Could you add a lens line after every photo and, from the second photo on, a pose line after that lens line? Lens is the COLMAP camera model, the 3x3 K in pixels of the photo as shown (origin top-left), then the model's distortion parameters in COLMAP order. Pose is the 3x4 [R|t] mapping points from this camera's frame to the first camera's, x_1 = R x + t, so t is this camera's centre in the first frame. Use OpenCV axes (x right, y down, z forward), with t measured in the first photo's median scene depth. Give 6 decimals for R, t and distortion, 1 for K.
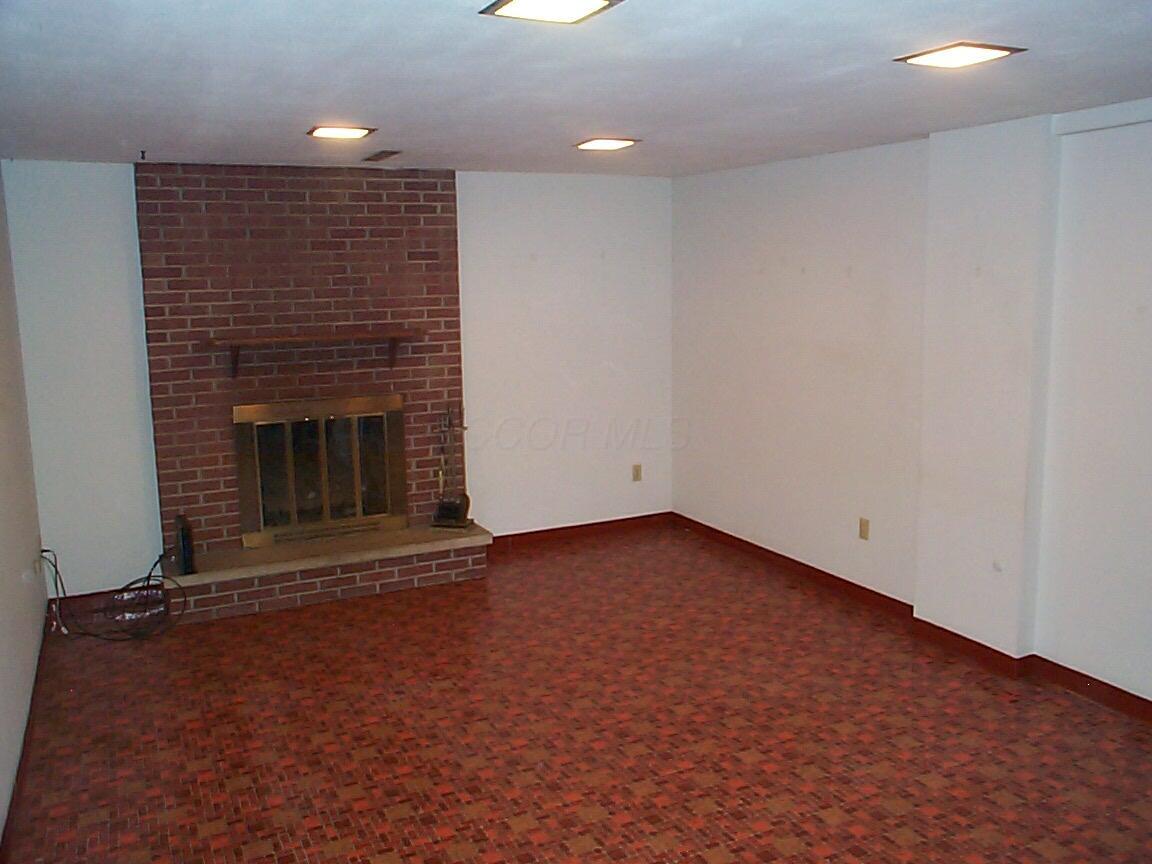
lens RADIAL K [[966.5, 0, 576.1], [0, 966.5, 435.0], [0, 0, 1]] dist [-0.131537, 0.160263]
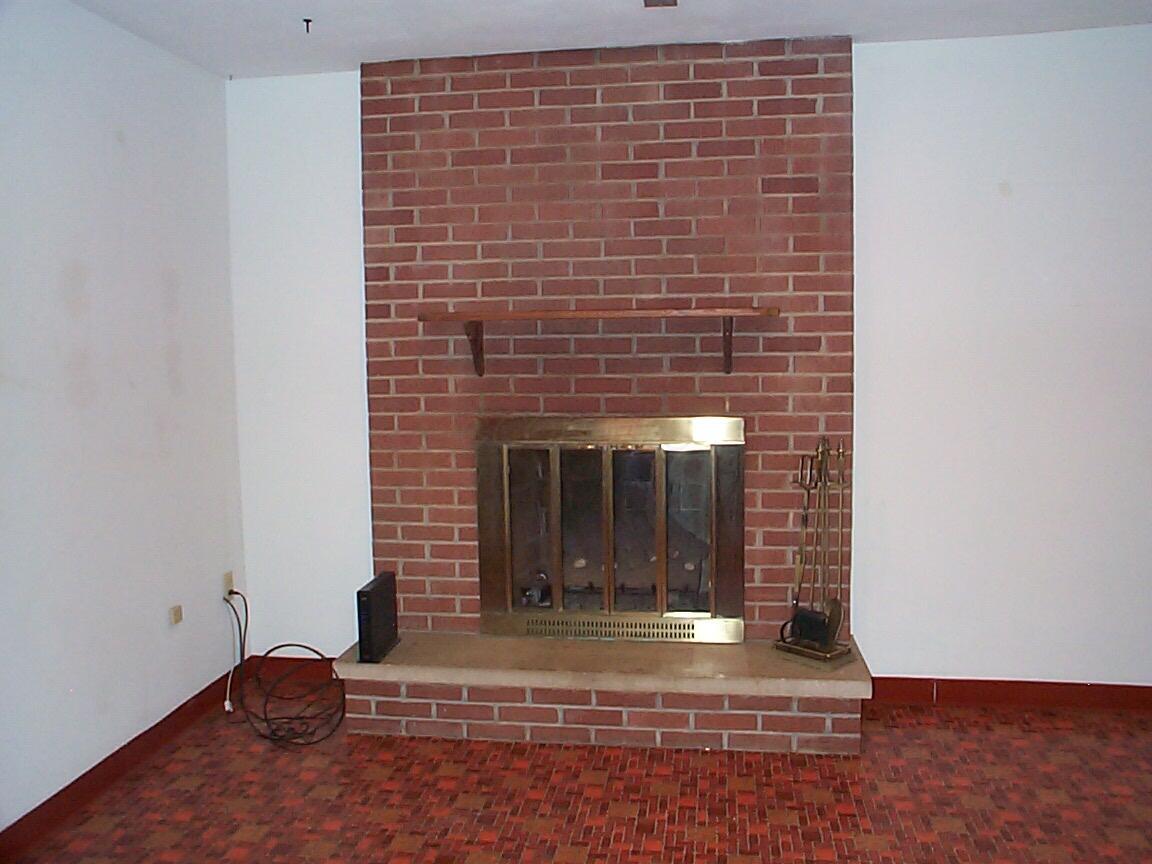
lens RADIAL K [[966.5, 0, 581.7], [0, 966.5, 419.3], [0, 0, 1]] dist [-0.131537, 0.160263]
pose [[0.825373, 0.052586, -0.562134, 0.076020], [-0.092513, 0.994792, -0.042775, -0.007319], [0.556957, 0.087310, 0.825939, 0.482351]]
